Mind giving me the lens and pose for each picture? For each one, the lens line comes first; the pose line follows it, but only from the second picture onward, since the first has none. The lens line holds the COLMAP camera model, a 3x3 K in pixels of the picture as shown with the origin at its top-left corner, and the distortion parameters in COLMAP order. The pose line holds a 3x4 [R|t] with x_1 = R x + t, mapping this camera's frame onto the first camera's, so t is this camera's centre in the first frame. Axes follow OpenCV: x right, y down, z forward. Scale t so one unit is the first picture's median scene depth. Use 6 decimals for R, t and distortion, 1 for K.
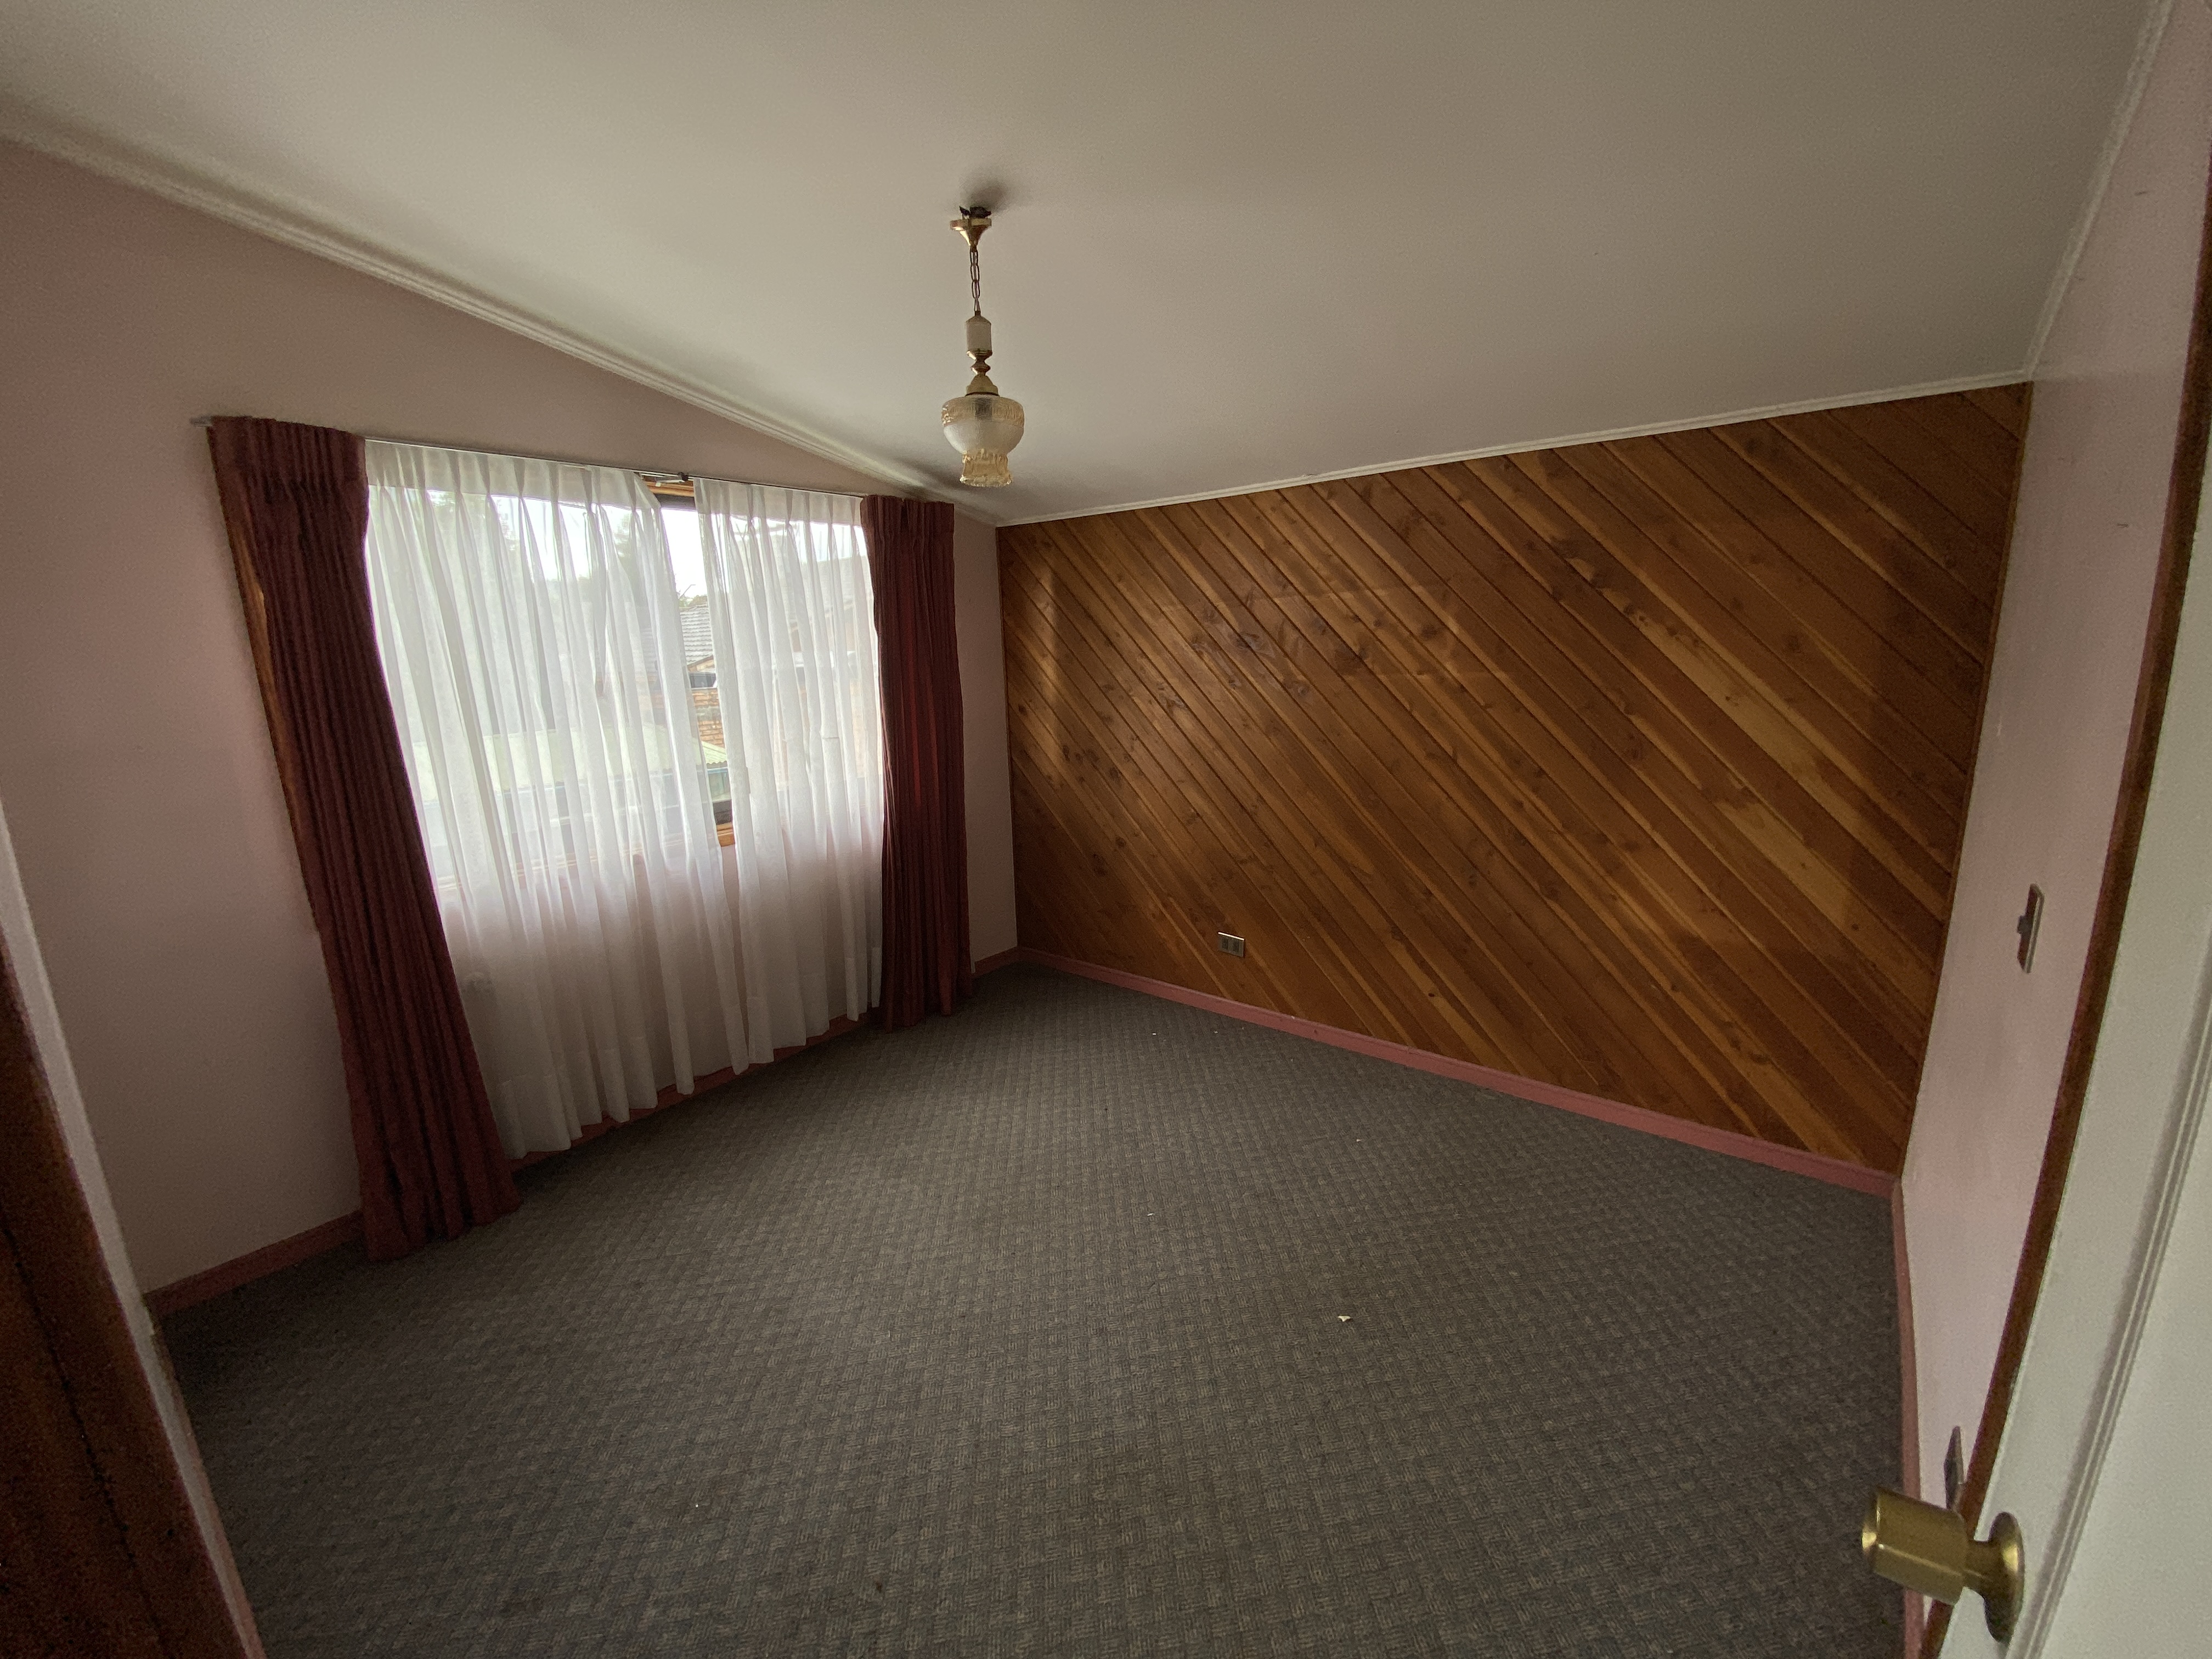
lens RADIAL K [[901.2, 0, 1110.1], [0, 901.2, 833.5], [0, 0, 1]] dist [-0.003656, -0.009448]
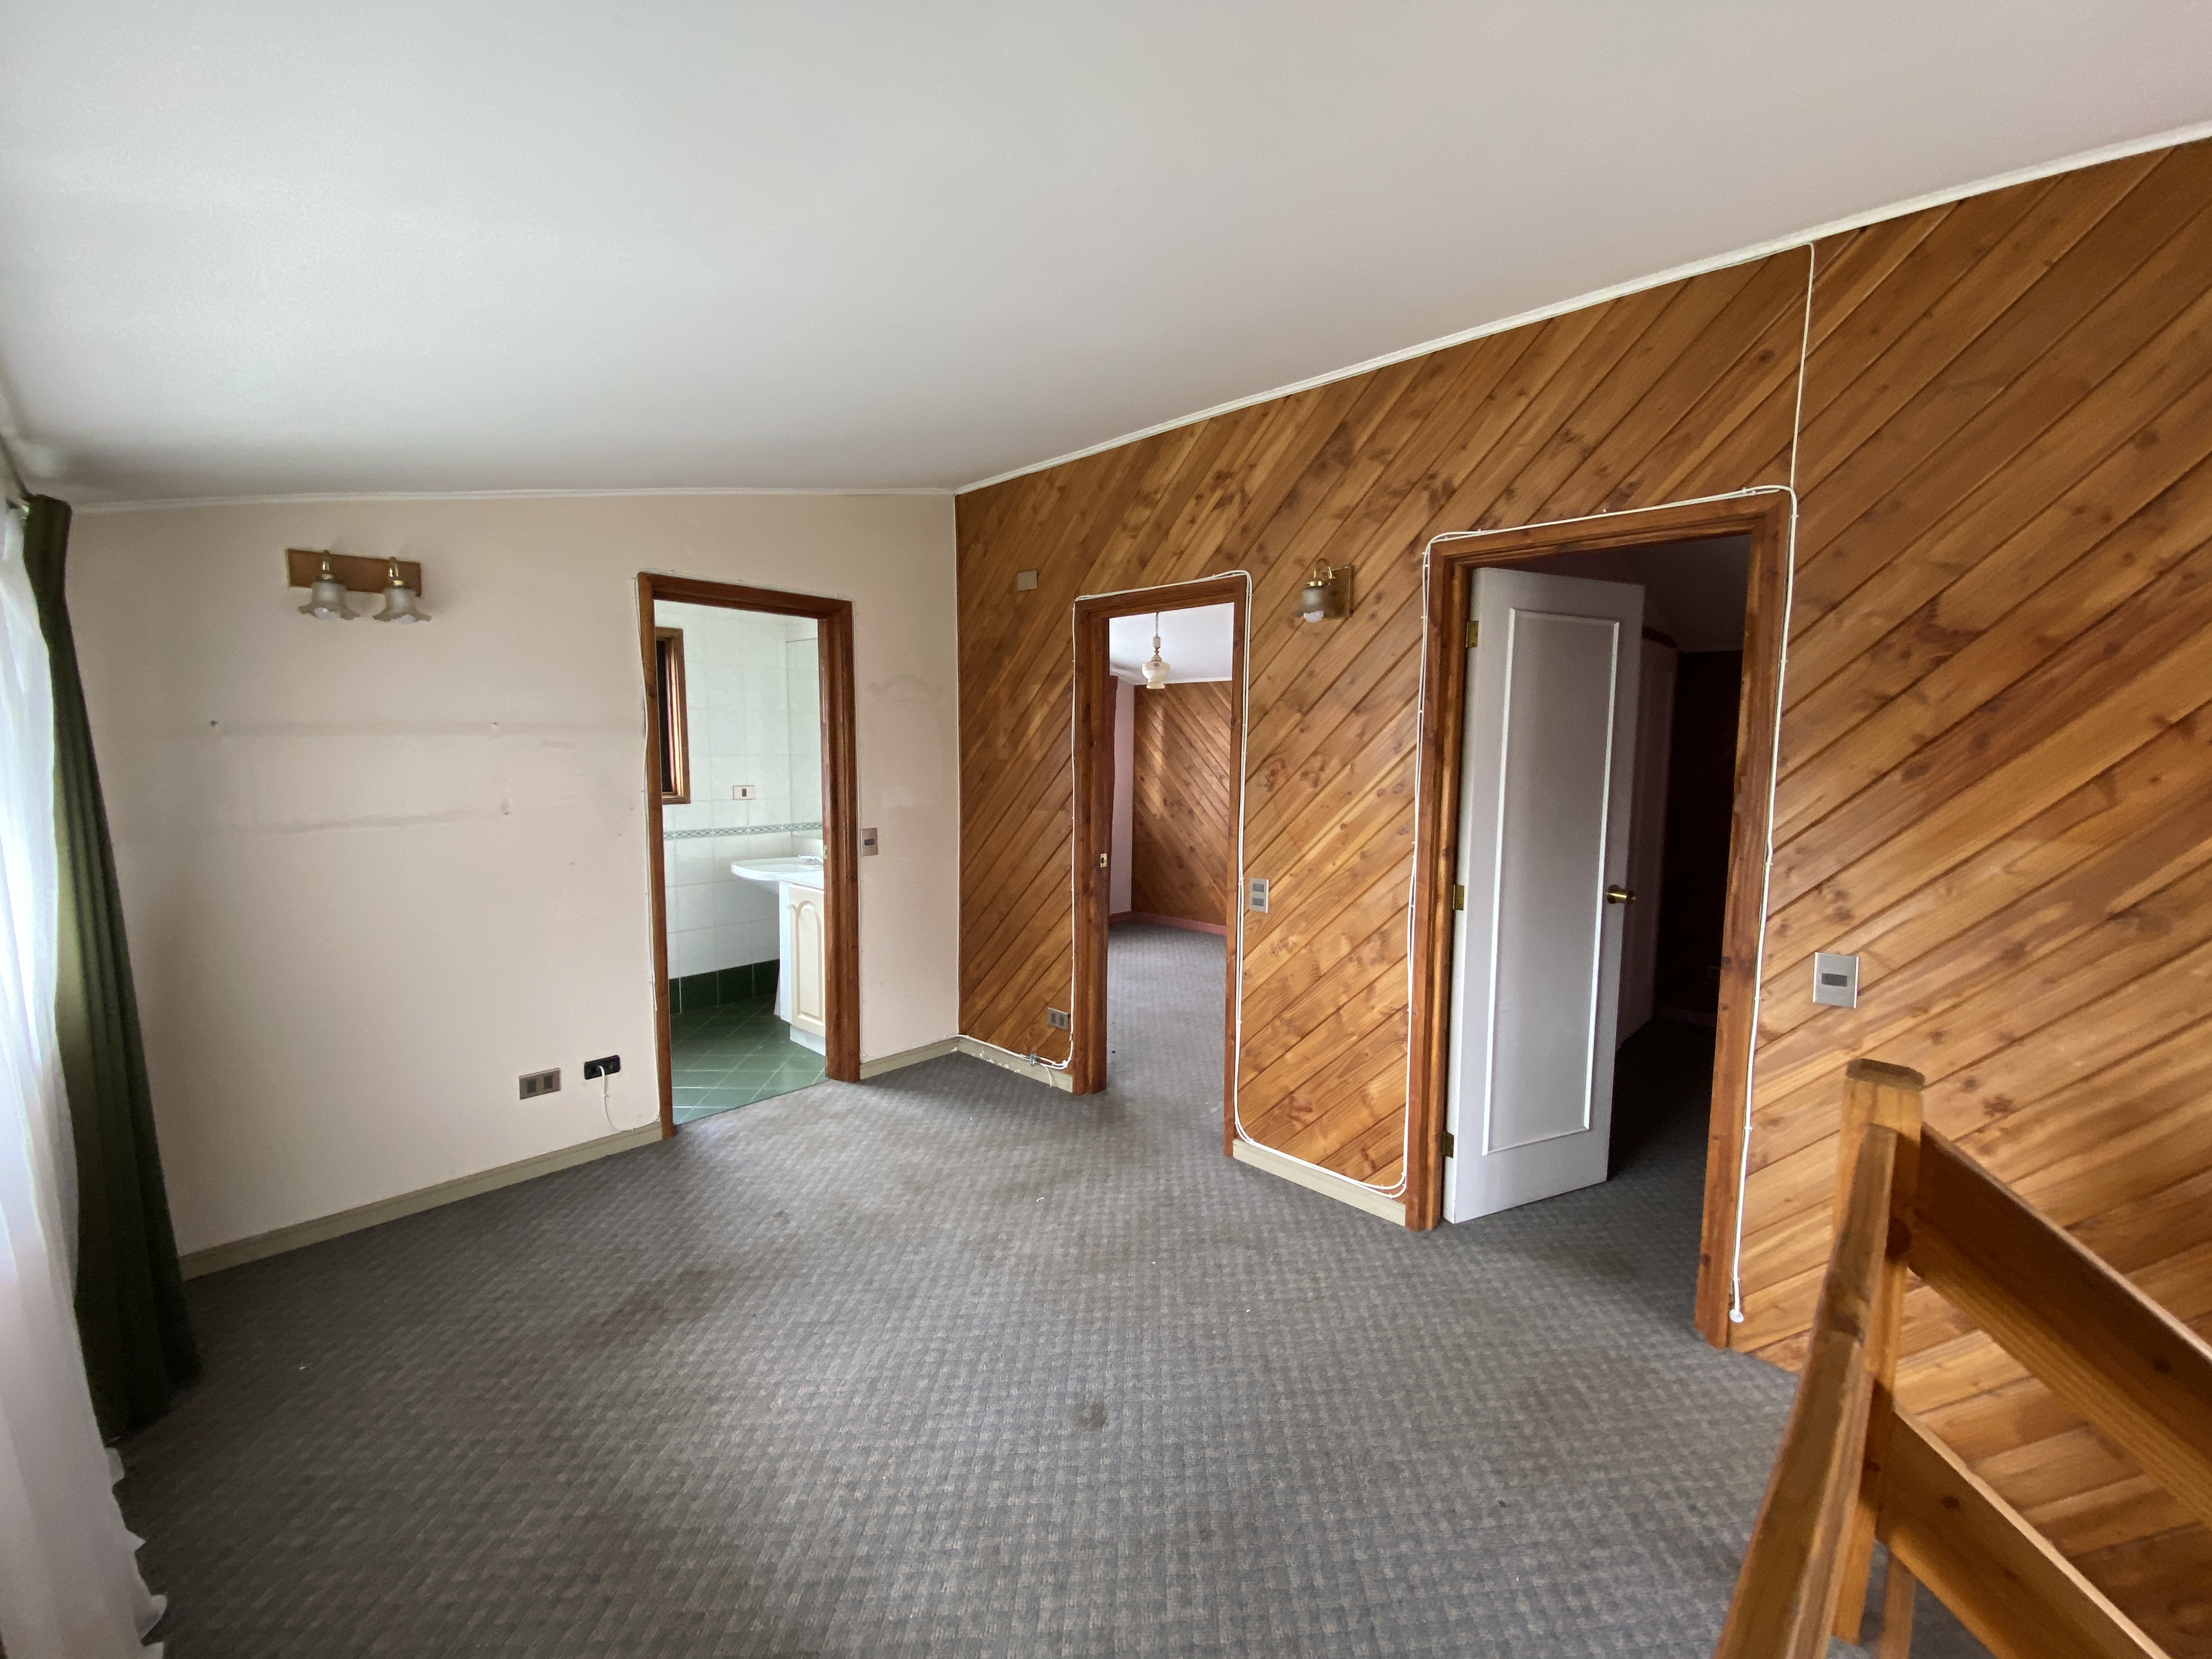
lens RADIAL K [[901.2, 0, 1092.1], [0, 901.2, 829.4], [0, 0, 1]] dist [-0.003656, -0.009448]
pose [[0.994385, 0.046002, -0.095300, -0.018915], [-0.057396, 0.991053, -0.120500, 0.209005], [0.088904, 0.125294, 0.988128, -0.890063]]
